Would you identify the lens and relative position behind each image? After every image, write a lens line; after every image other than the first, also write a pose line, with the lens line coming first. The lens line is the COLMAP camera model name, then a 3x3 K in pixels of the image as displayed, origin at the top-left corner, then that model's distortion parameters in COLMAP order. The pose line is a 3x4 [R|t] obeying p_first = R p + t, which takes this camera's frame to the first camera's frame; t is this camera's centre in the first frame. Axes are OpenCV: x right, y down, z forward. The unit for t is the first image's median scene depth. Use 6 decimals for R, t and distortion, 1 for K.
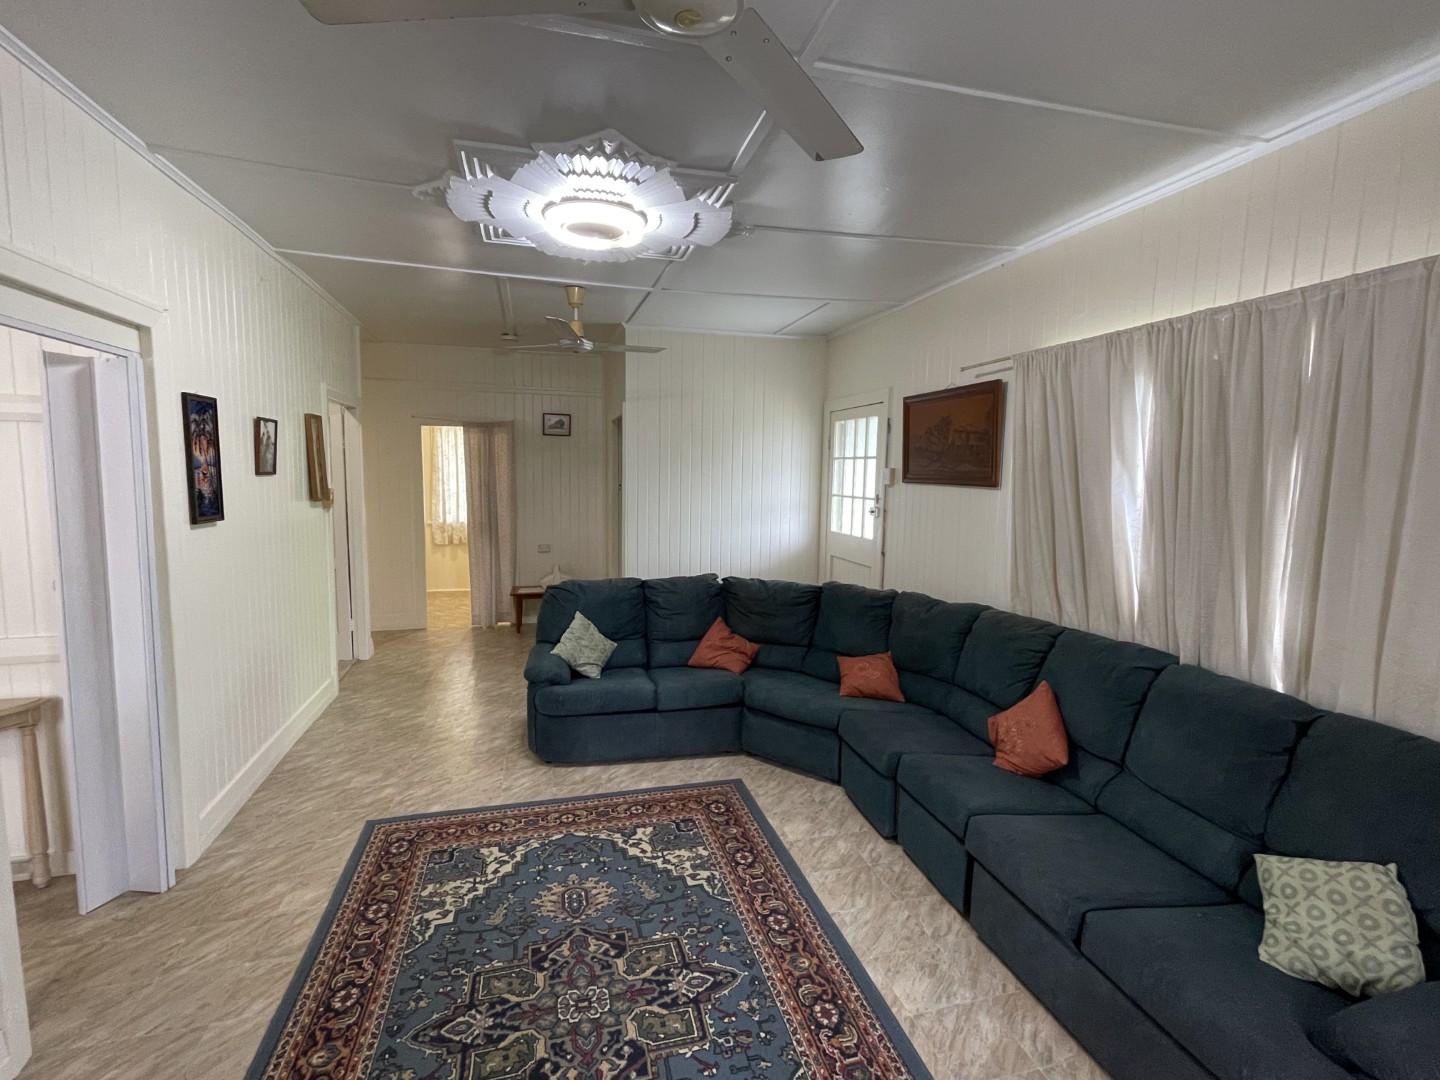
lens RADIAL K [[681.0, 0, 711.6], [0, 681.0, 534.2], [0, 0, 1]] dist [-0.004549, 0.002177]
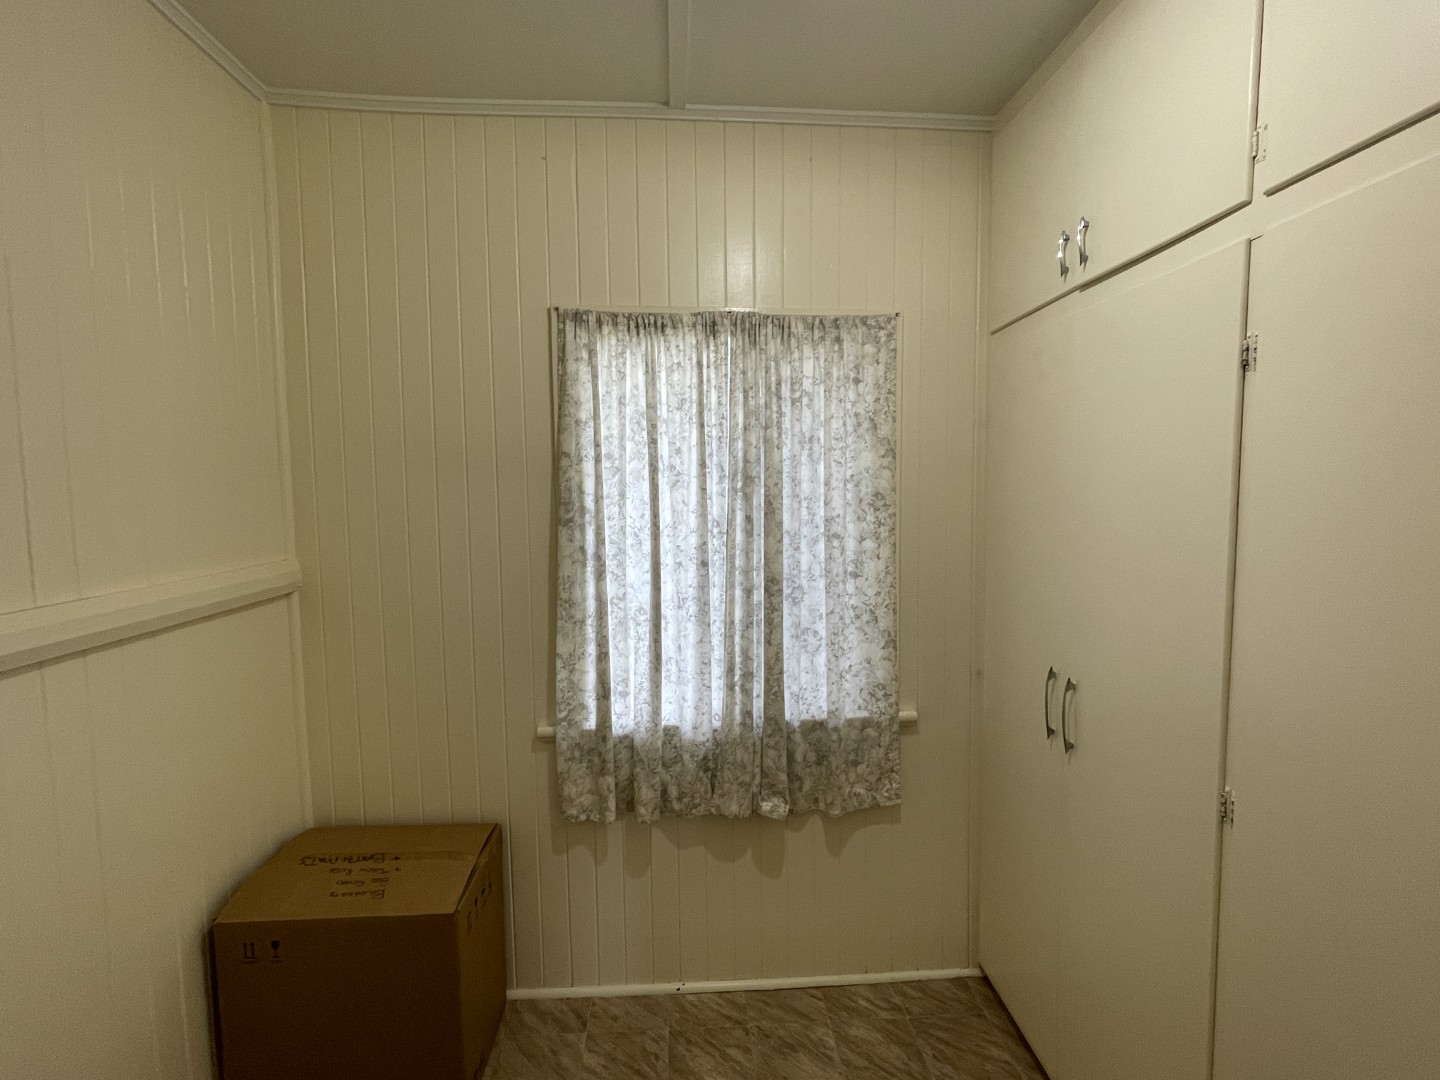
lens RADIAL K [[681.0, 0, 723.8], [0, 681.0, 538.0], [0, 0, 1]] dist [-0.004549, 0.002177]
pose [[0.978781, 0.003370, -0.204881, -0.300143], [-0.008119, 0.999717, -0.022343, -0.081501], [0.204747, 0.023532, 0.978532, 0.767650]]
